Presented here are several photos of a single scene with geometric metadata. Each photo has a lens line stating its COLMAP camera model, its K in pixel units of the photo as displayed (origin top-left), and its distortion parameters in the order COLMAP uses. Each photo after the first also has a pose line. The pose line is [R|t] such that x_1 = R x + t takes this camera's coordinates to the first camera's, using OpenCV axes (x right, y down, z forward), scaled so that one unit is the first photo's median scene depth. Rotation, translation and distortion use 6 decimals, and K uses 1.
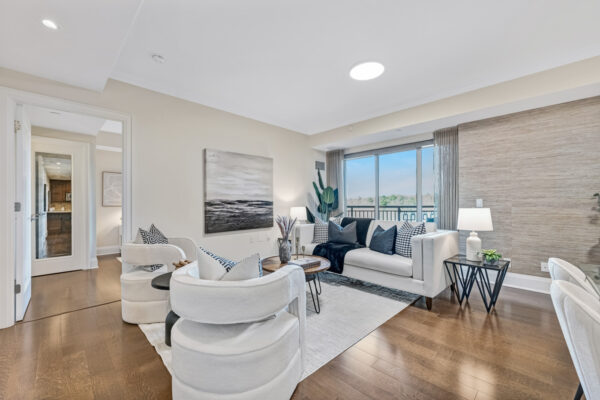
lens RADIAL K [[251.0, 0, 309.7], [0, 251.0, 206.2], [0, 0, 1]] dist [-0.005140, 0.000021]
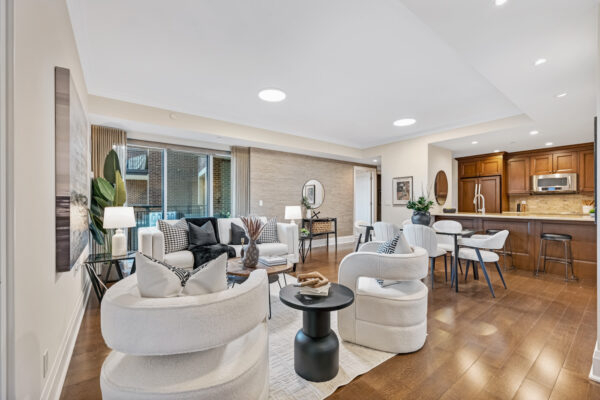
lens RADIAL K [[251.0, 0, 291.4], [0, 251.0, 204.0], [0, 0, 1]] dist [-0.005140, 0.000021]
pose [[0.163389, 0.003414, 0.986556, -0.768852], [0.001101, 0.999993, -0.003643, -0.000119], [-0.986561, 0.001682, 0.163384, 0.547127]]
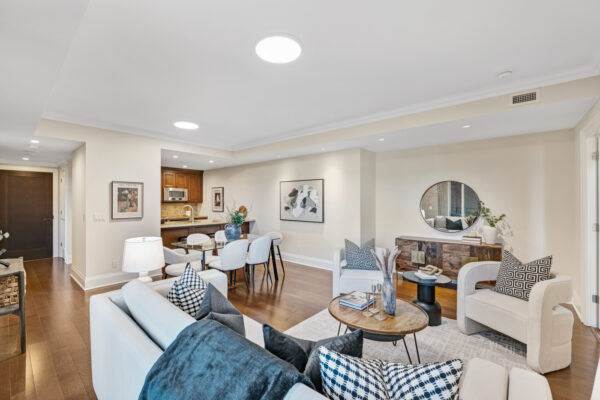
lens RADIAL K [[251.0, 0, 280.0], [0, 251.0, 201.0], [0, 0, 1]] dist [-0.005140, 0.000021]
pose [[-0.999686, 0.007946, -0.023773, 0.175737], [0.007885, 0.999965, 0.002632, -0.078198], [0.023793, 0.002444, -0.999714, 1.290687]]
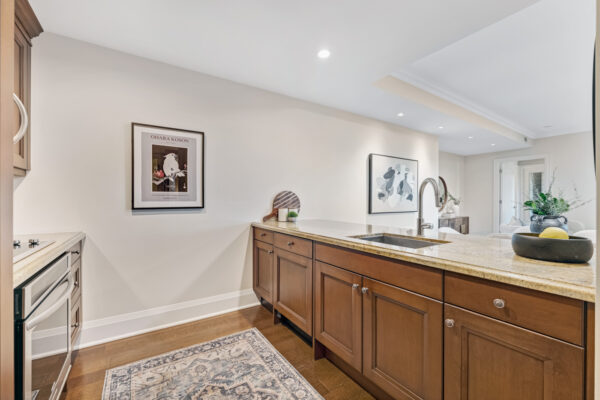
lens RADIAL K [[251.0, 0, 298.6], [0, 251.0, 202.8], [0, 0, 1]] dist [-0.005140, 0.000021]
pose [[-0.205615, 0.017885, -0.978470, 1.158165], [0.000220, 0.999834, 0.018229, -0.018421], [0.978633, 0.003533, -0.205585, -0.341110]]
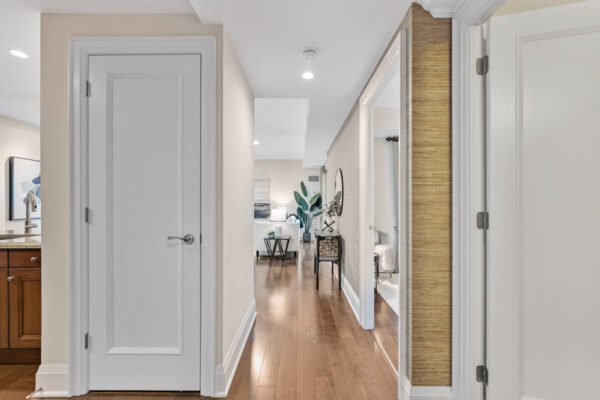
lens RADIAL K [[273.3, 0, 302.3], [0, 273.3, 203.3], [0, 0, 1]] dist [0.000445, -0.000183]
pose [[0.699033, 0.007771, -0.715047, 1.607841], [-0.009602, 0.999953, 0.001481, -0.031083], [0.715025, 0.005831, 0.699075, -0.204934]]
